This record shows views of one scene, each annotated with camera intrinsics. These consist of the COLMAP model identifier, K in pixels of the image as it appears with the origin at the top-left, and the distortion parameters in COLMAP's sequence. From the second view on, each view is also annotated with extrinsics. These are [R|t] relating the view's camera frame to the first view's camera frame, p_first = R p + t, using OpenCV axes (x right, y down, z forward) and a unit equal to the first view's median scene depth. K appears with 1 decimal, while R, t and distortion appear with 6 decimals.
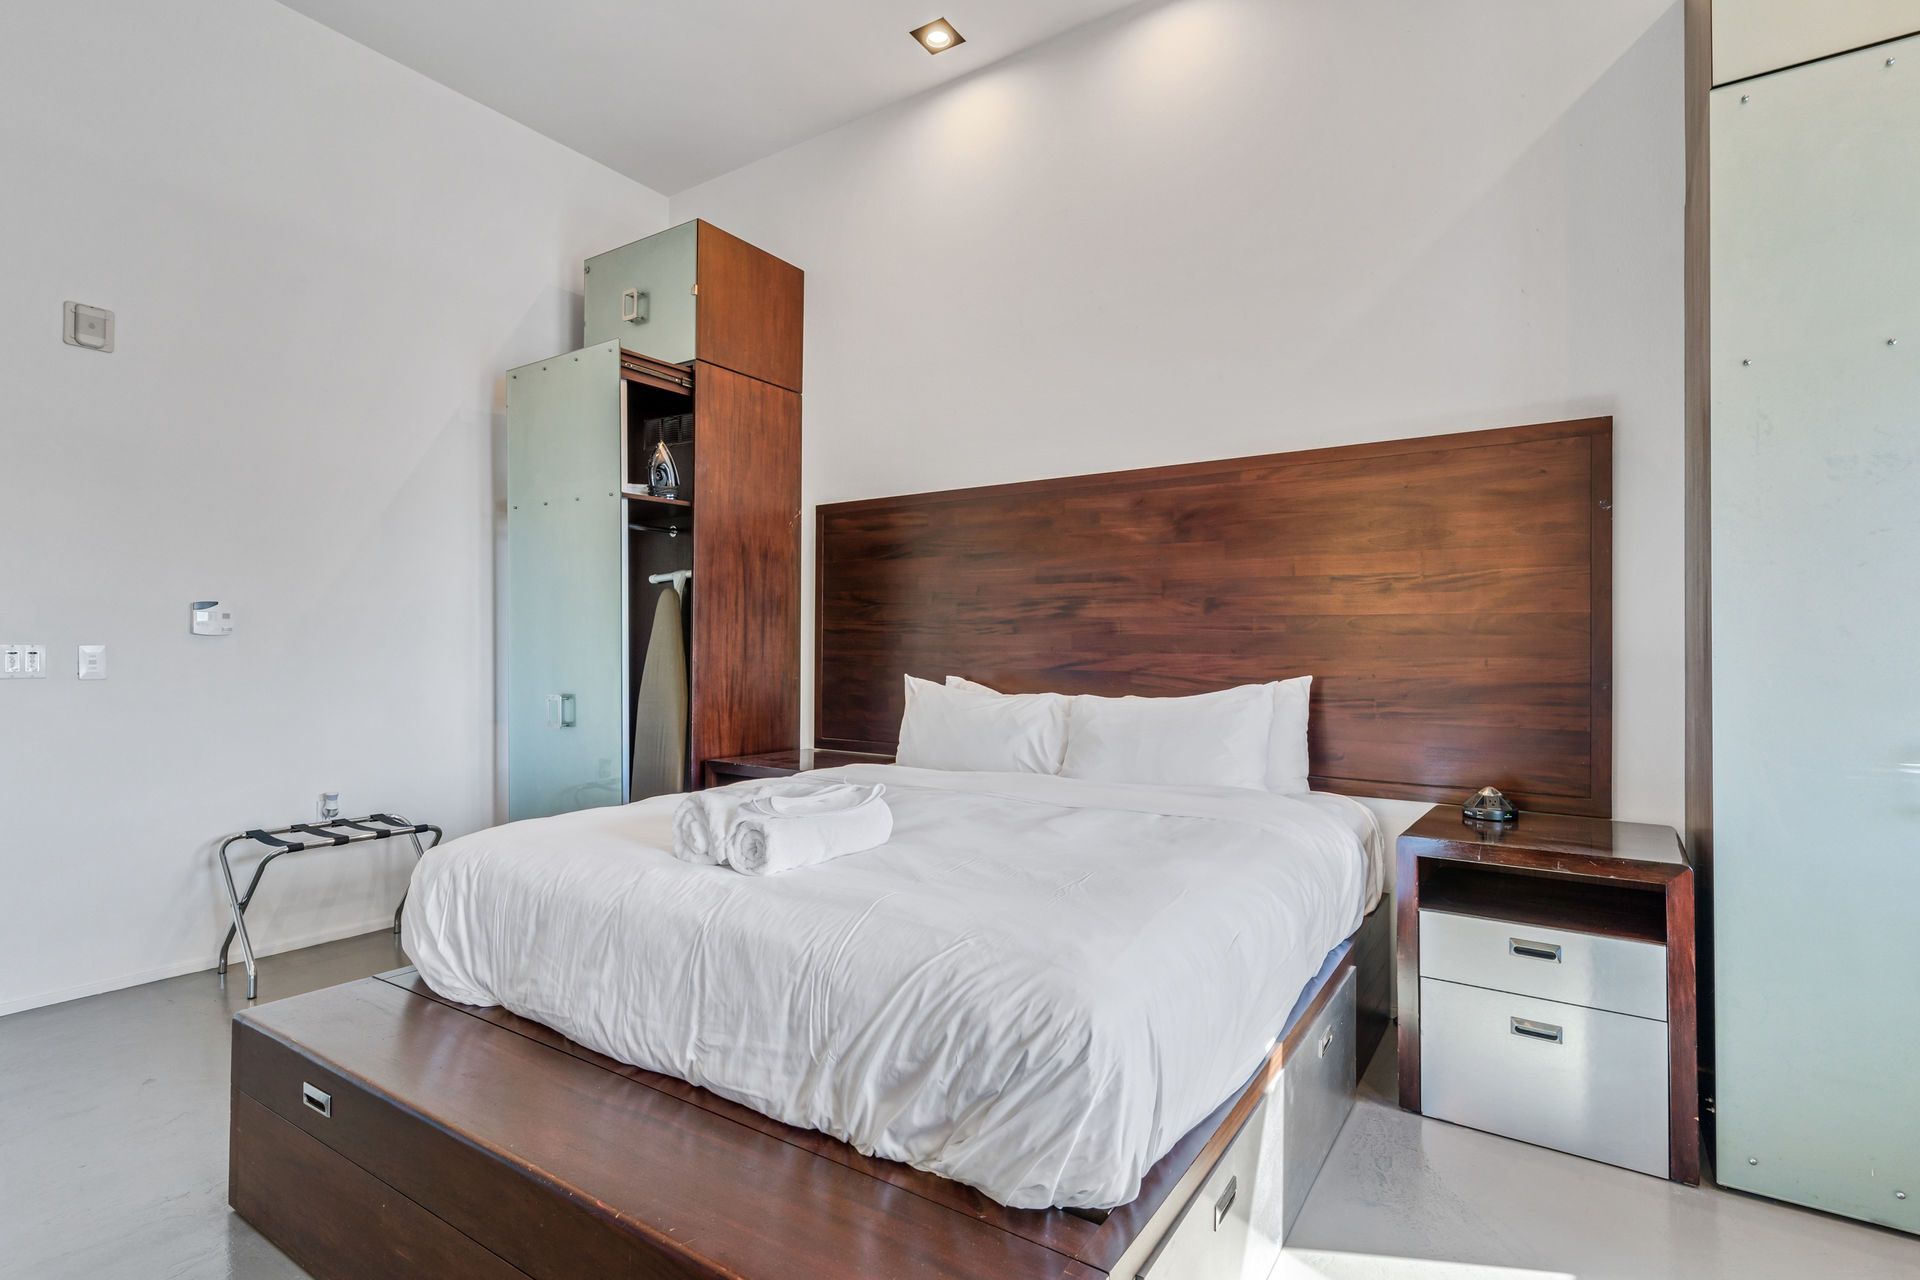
lens RADIAL K [[920.0, 0, 987.6], [0, 920.0, 651.1], [0, 0, 1]] dist [0.004022, 0.001100]
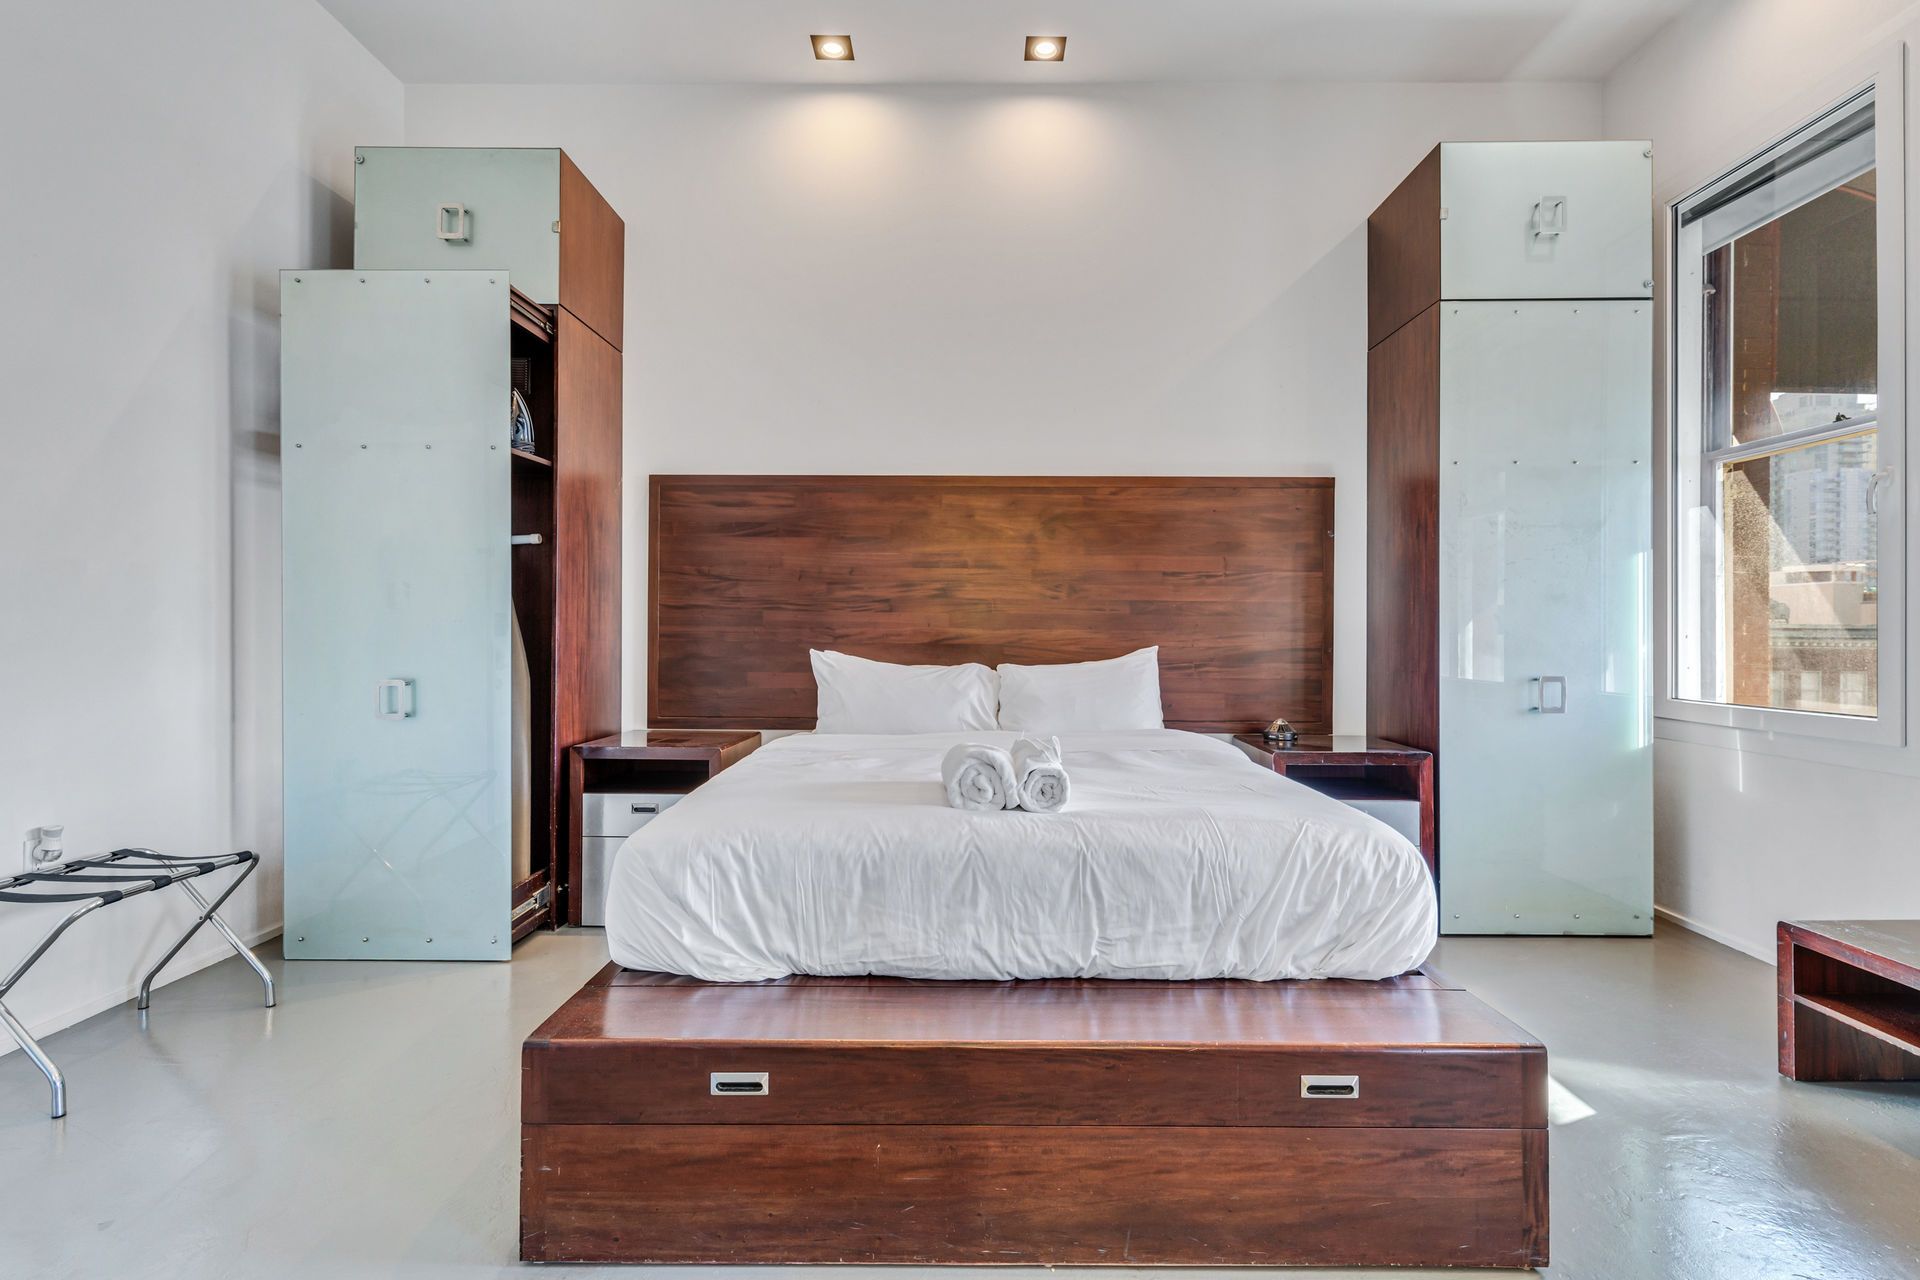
lens RADIAL K [[920.0, 0, 953.2], [0, 920.0, 637.3], [0, 0, 1]] dist [0.004022, 0.001100]
pose [[0.838145, -0.005671, 0.545417, -0.689418], [-0.000532, 0.999937, 0.011214, -0.000274], [-0.545447, -0.009689, 0.838090, 0.038831]]
